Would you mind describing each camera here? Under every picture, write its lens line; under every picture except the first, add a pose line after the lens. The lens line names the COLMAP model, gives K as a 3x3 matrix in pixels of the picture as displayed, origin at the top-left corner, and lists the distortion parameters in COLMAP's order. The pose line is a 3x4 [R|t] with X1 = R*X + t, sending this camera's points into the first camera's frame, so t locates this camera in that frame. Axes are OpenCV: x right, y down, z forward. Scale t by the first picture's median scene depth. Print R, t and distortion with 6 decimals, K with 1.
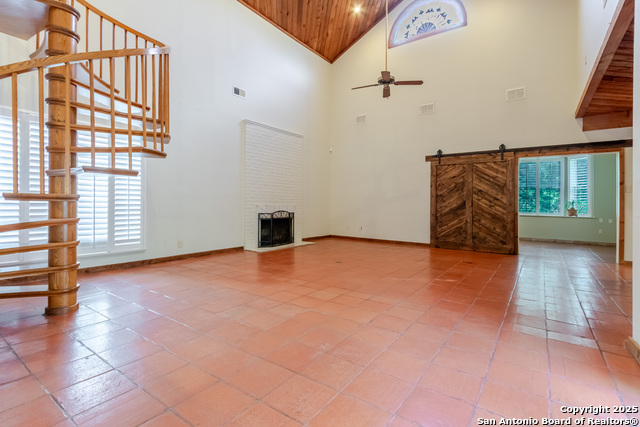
lens RADIAL K [[307.3, 0, 319.0], [0, 307.3, 200.7], [0, 0, 1]] dist [0.003470, 0.000334]
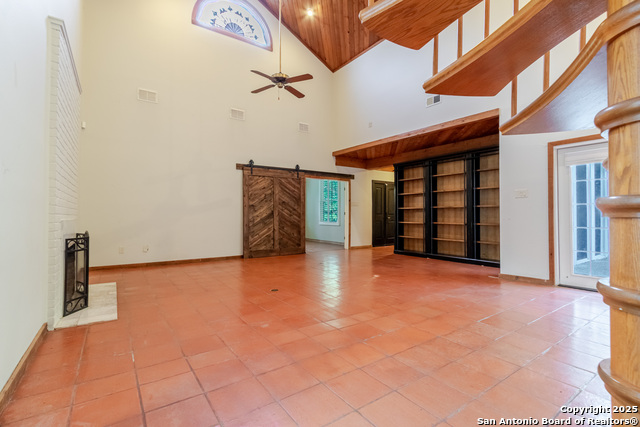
lens RADIAL K [[300.4, 0, 316.4], [0, 300.4, 207.4], [0, 0, 1]] dist [0.002461, 0.000047]
pose [[0.338355, 0.010742, 0.940957, -0.475544], [-0.006379, 0.999938, -0.009121, -0.003006], [-0.940997, -0.002917, 0.338403, 0.488634]]
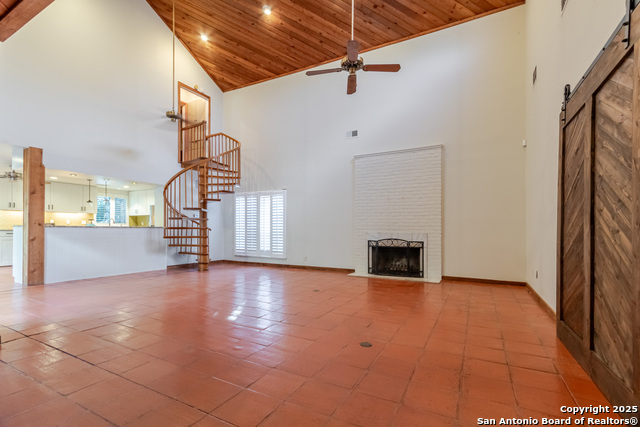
lens RADIAL K [[290.8, 0, 318.6], [0, 290.8, 233.6], [0, 0, 1]] dist [-0.000141, -0.000156]
pose [[0.132478, -0.001284, -0.991185, 0.742865], [0.005338, 0.999986, -0.000582, 0.016876], [0.991172, -0.005214, 0.132483, 0.684185]]
